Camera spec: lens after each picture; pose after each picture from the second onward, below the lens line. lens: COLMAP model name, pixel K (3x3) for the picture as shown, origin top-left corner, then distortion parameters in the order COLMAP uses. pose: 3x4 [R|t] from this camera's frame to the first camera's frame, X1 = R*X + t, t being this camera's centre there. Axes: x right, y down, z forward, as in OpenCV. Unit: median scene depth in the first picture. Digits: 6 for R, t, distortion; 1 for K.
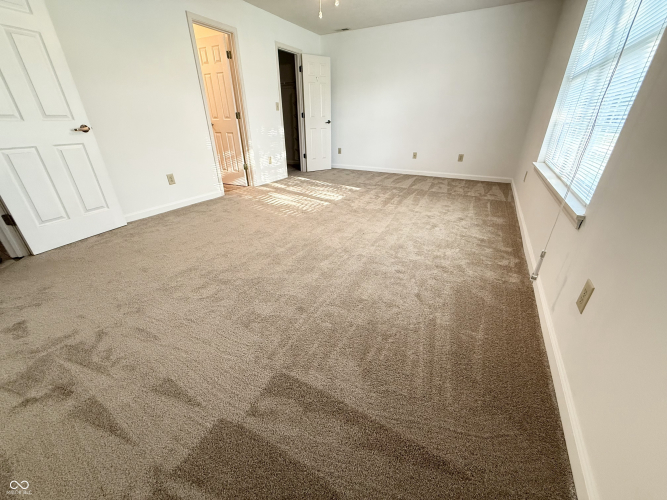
lens RADIAL K [[265.5, 0, 335.7], [0, 265.5, 251.0], [0, 0, 1]] dist [-0.001286, -0.000542]
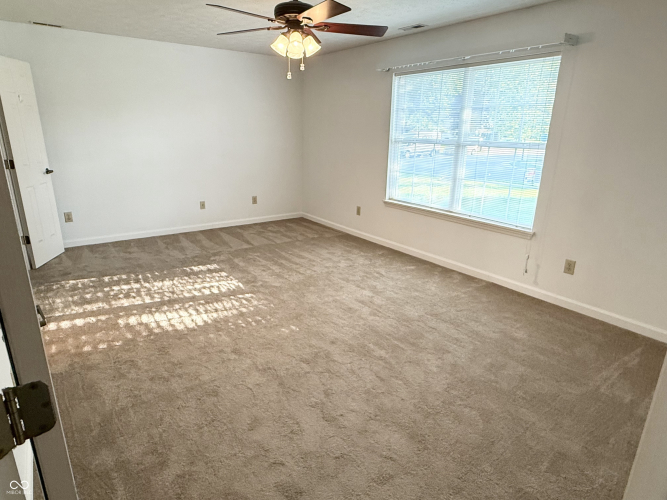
lens RADIAL K [[398.2, 0, 333.2], [0, 398.2, 251.4], [0, 0, 1]] dist [-0.022111, -0.000087]
pose [[0.424776, -0.250100, 0.870066, -0.823342], [0.386414, 0.919223, 0.075578, -0.288132], [-0.818688, 0.304102, 0.487106, 0.324721]]
